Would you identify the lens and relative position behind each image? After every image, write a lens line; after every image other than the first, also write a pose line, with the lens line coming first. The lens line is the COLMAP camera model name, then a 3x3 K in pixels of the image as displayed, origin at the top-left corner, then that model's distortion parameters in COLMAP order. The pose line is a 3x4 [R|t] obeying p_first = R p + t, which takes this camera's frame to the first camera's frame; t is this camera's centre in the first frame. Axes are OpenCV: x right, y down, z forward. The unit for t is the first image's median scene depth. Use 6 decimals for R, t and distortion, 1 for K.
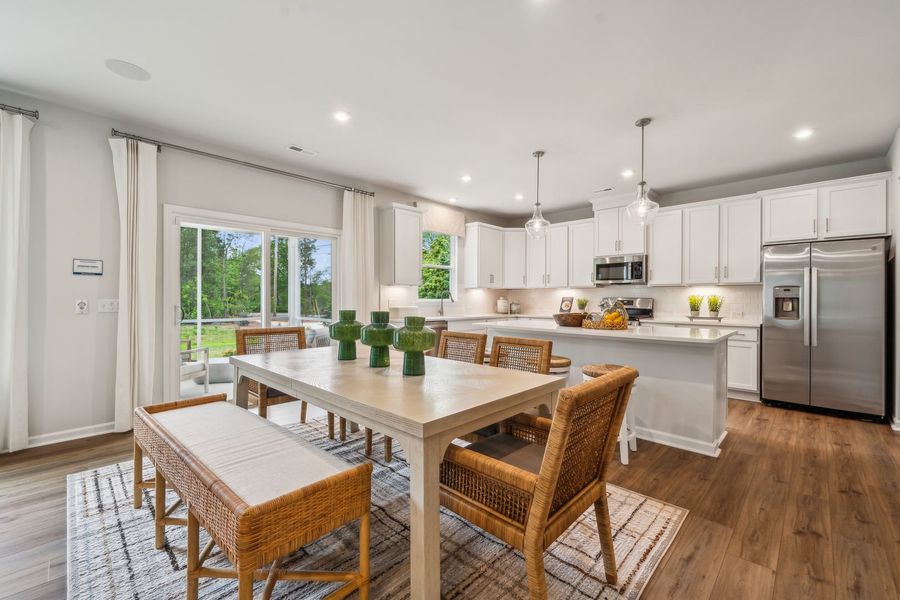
lens RADIAL K [[385.8, 0, 451.6], [0, 385.8, 296.0], [0, 0, 1]] dist [0.000927, 0.001031]
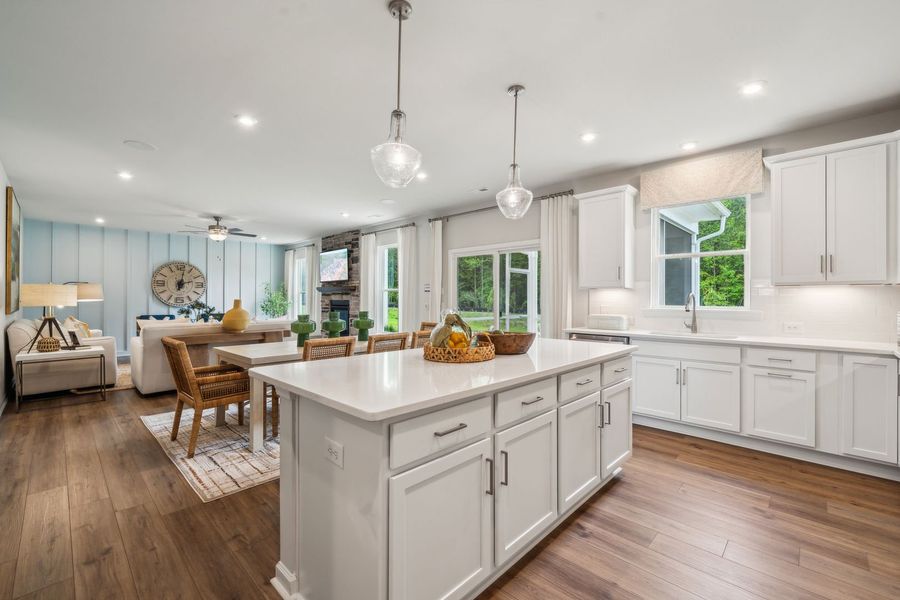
lens RADIAL K [[385.8, 0, 454.3], [0, 385.8, 298.9], [0, 0, 1]] dist [0.000927, 0.001031]
pose [[-0.010274, -0.002290, -0.999945, 1.806839], [0.003275, 0.999992, -0.002324, -0.013065], [0.999942, -0.003299, -0.010267, 1.828551]]
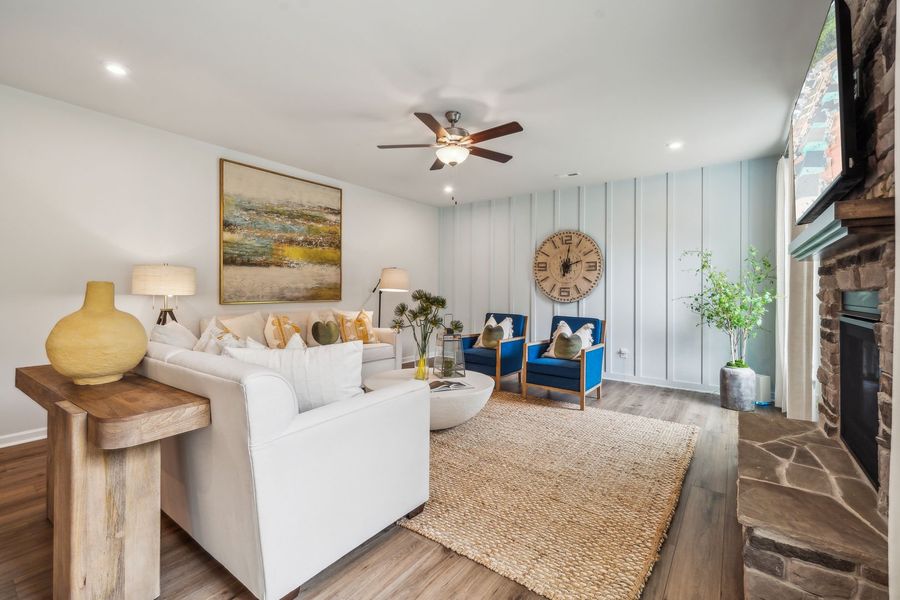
lens RADIAL K [[385.8, 0, 451.7], [0, 385.8, 290.8], [0, 0, 1]] dist [0.000927, 0.001031]
pose [[-0.992163, -0.008892, -0.124631, -1.548733], [-0.008393, 0.999955, -0.004522, -0.007129], [0.124665, -0.003441, -0.992193, 1.273258]]
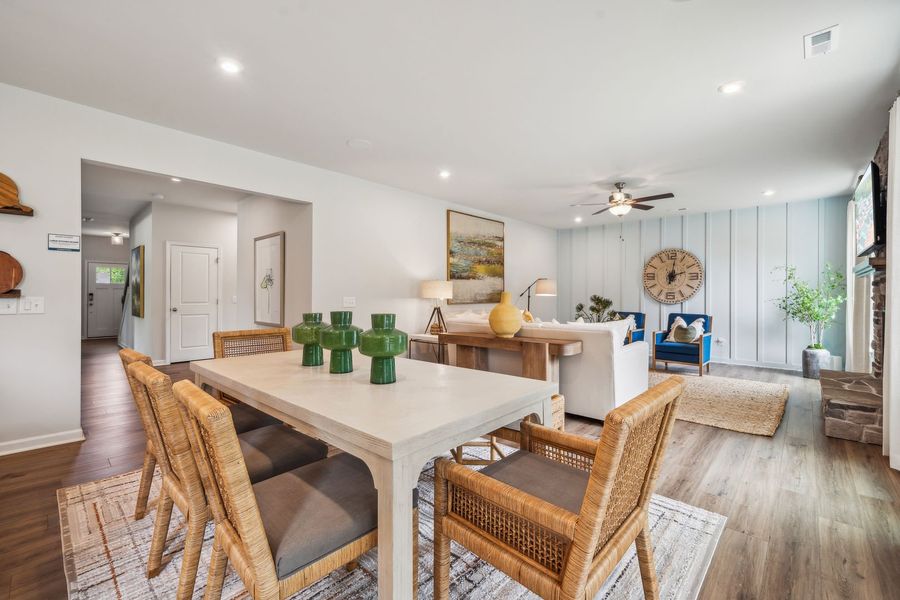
lens RADIAL K [[385.8, 0, 451.9], [0, 385.8, 296.6], [0, 0, 1]] dist [0.000927, 0.001031]
pose [[-0.999812, -0.005882, -0.018499, -0.528398], [-0.005909, 0.999982, 0.001405, -0.004016], [0.018491, 0.001514, -0.999828, 2.270879]]
